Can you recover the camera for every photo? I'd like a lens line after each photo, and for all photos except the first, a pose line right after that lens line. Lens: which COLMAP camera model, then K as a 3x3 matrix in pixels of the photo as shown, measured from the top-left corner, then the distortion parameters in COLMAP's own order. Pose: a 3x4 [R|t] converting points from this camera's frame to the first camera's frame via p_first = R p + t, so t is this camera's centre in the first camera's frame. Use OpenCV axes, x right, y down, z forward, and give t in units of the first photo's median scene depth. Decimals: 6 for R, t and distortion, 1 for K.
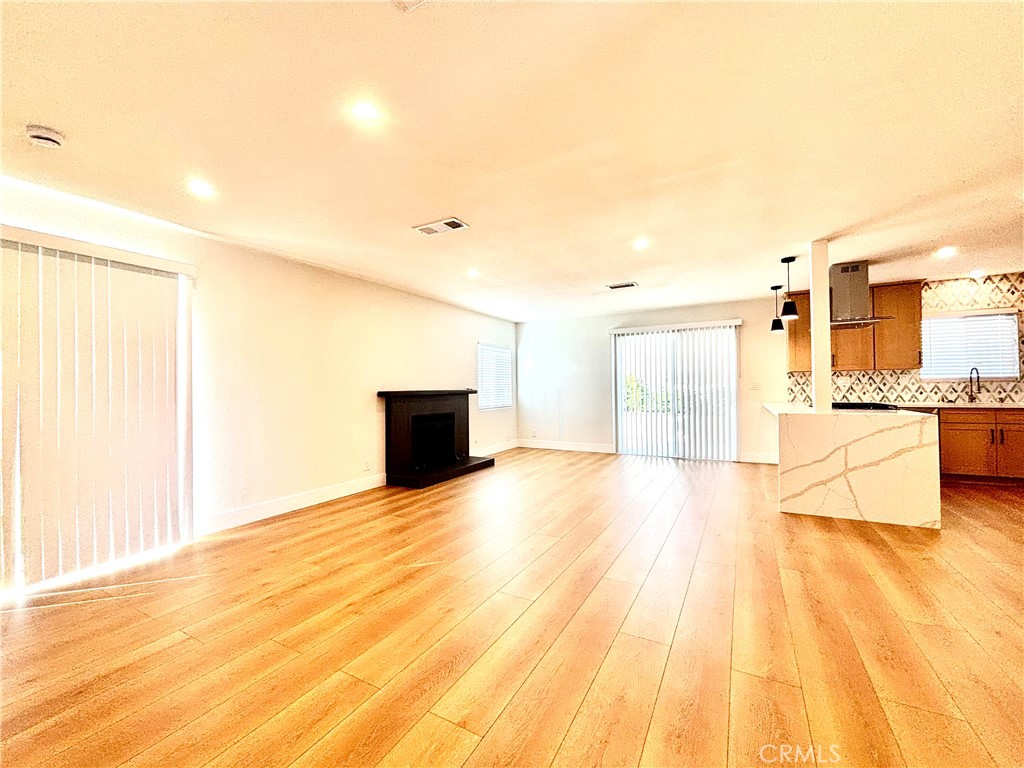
lens RADIAL K [[414.1, 0, 511.1], [0, 414.1, 384.0], [0, 0, 1]] dist [0.002026, -0.000315]
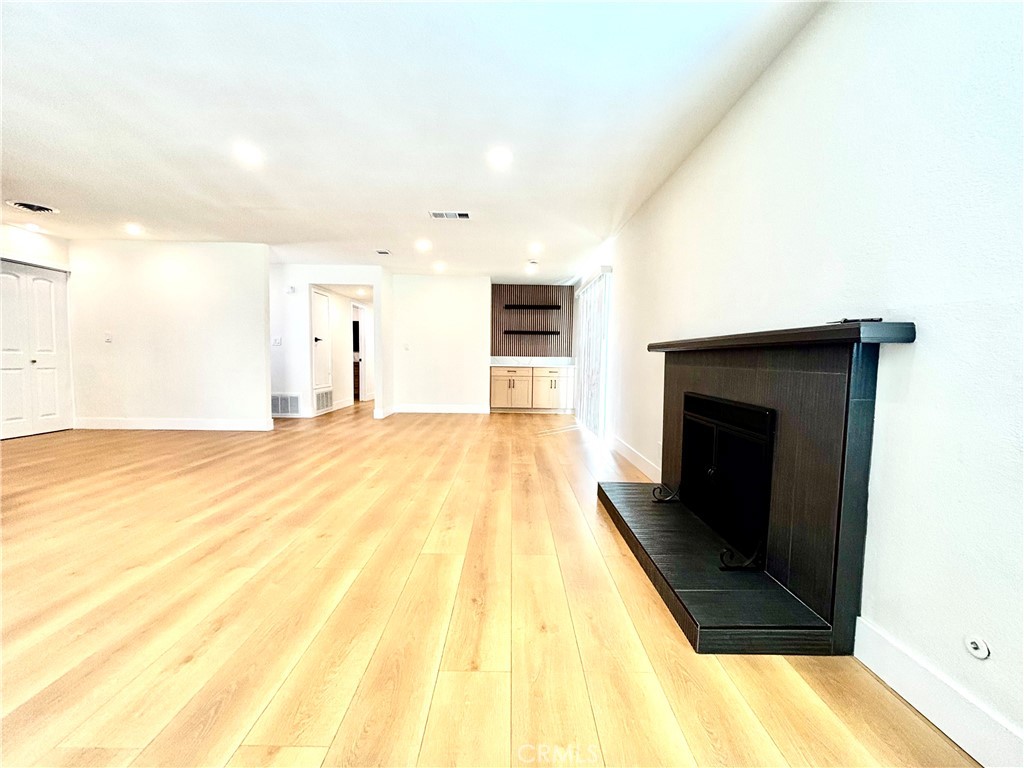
lens RADIAL K [[414.7, 0, 509.2], [0, 414.7, 384.8], [0, 0, 1]] dist [0.000778, -0.000085]
pose [[-0.873139, 0.032549, -0.486383, 0.177527], [0.001784, 0.997975, 0.063583, 0.035622], [0.487468, 0.054650, -0.871429, 1.268479]]
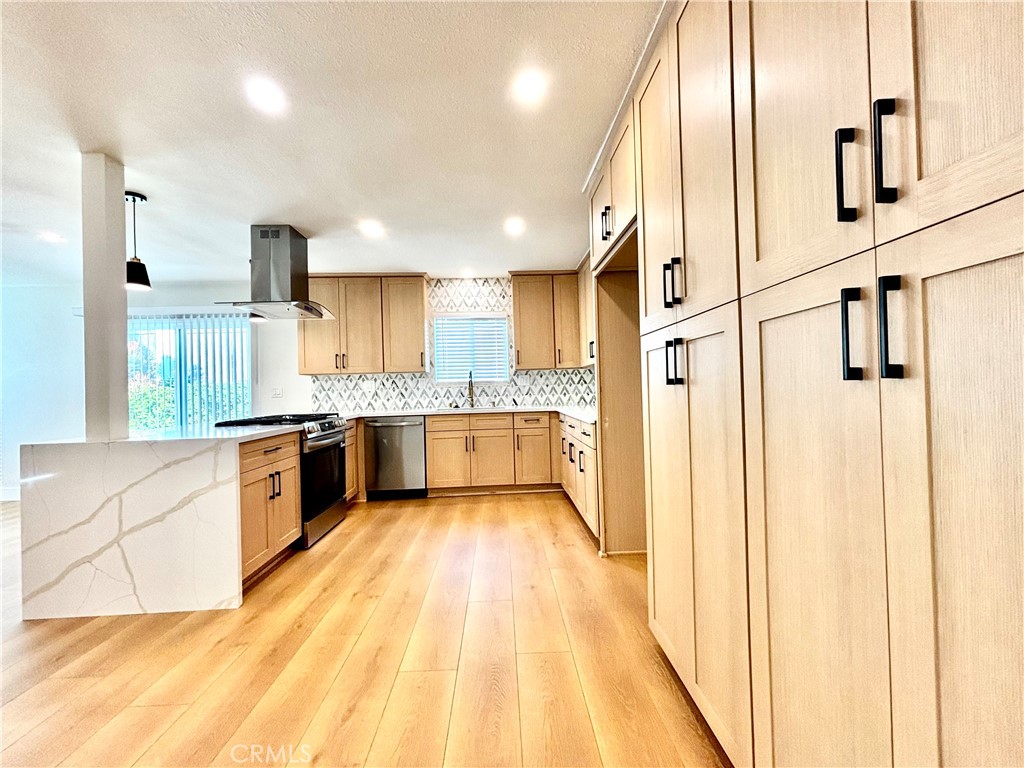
lens RADIAL K [[414.1, 0, 511.1], [0, 414.1, 384.0], [0, 0, 1]] dist [0.002026, -0.000315]
pose [[0.857949, -0.003657, 0.513722, 0.619653], [0.009959, 0.999905, -0.009514, 0.000275], [-0.513639, 0.013279, 0.857904, 0.116628]]
